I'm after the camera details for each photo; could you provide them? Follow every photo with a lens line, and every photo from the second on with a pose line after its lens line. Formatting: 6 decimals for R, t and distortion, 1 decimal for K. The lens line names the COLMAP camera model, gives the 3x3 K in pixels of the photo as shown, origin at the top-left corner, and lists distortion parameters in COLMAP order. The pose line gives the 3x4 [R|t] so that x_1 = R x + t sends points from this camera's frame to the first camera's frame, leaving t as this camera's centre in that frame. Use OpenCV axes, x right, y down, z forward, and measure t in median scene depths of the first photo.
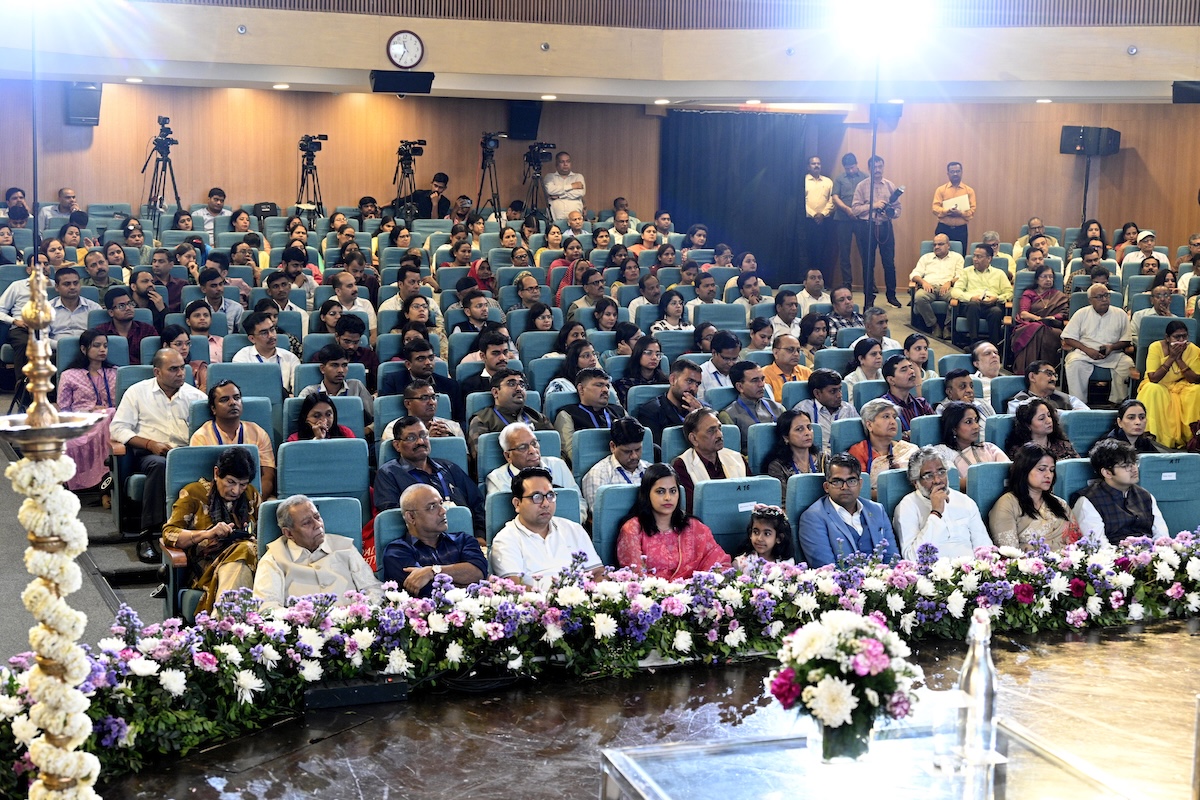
lens RADIAL K [[1642.8, 0, 599.2], [0, 1642.8, 398.7], [0, 0, 1]] dist [0.015626, 0.000000]
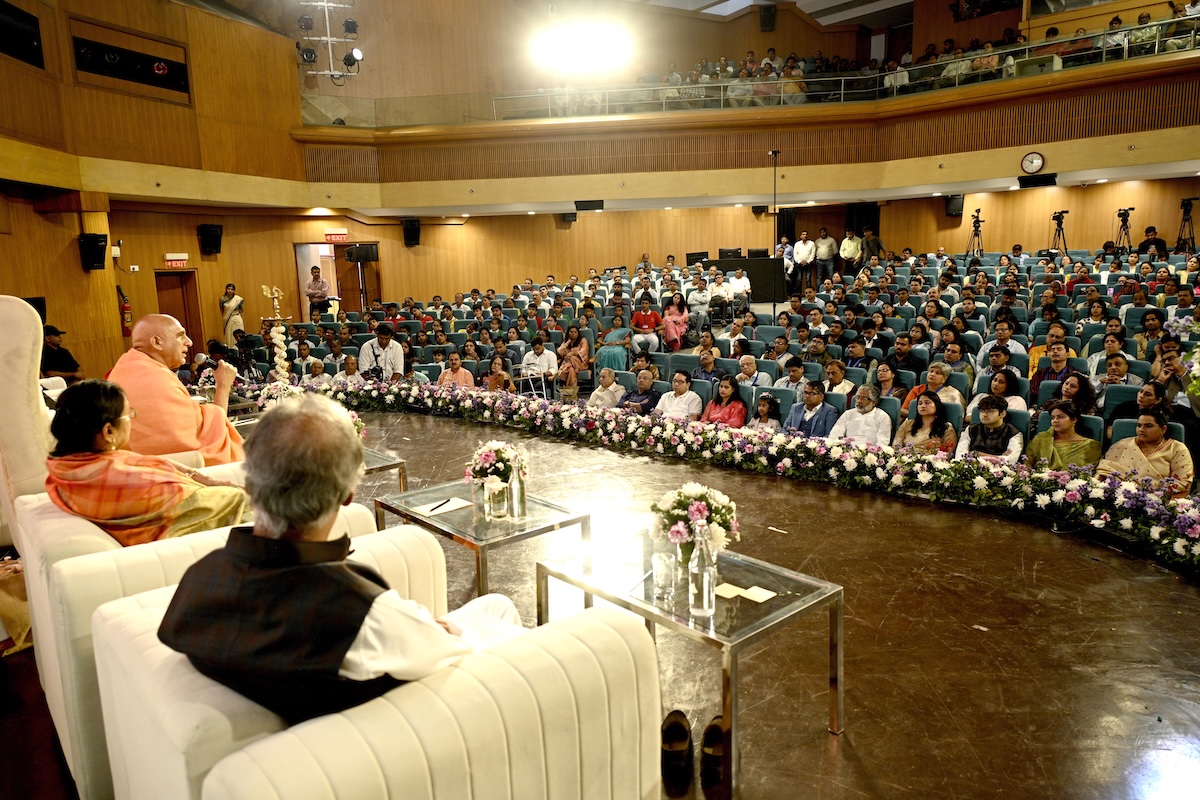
lens RADIAL K [[784.1, 0, 588.9], [0, 784.1, 402.7], [0, 0, 1]] dist [-0.008479, 0.001626]
pose [[0.407321, 0.131089, -0.903828, 0.484735], [-0.066858, 0.991270, 0.113641, -0.016180], [0.910835, 0.014140, 0.412529, 0.200849]]
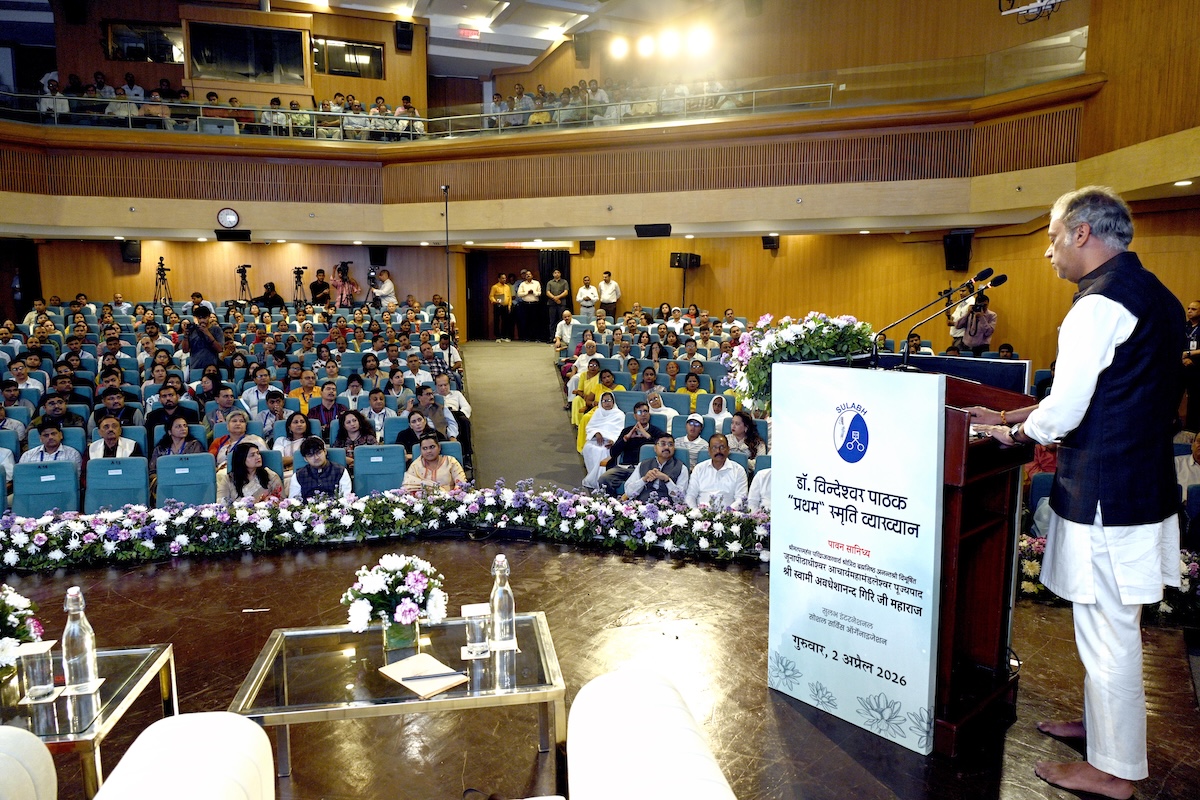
lens RADIAL K [[784.1, 0, 593.3], [0, 784.1, 402.9], [0, 0, 1]] dist [-0.008479, 0.001626]
pose [[0.992659, 0.002336, -0.120926, 0.400053], [-0.000847, 0.999923, 0.012362, -0.011383], [0.120946, -0.012168, 0.992584, 0.154557]]
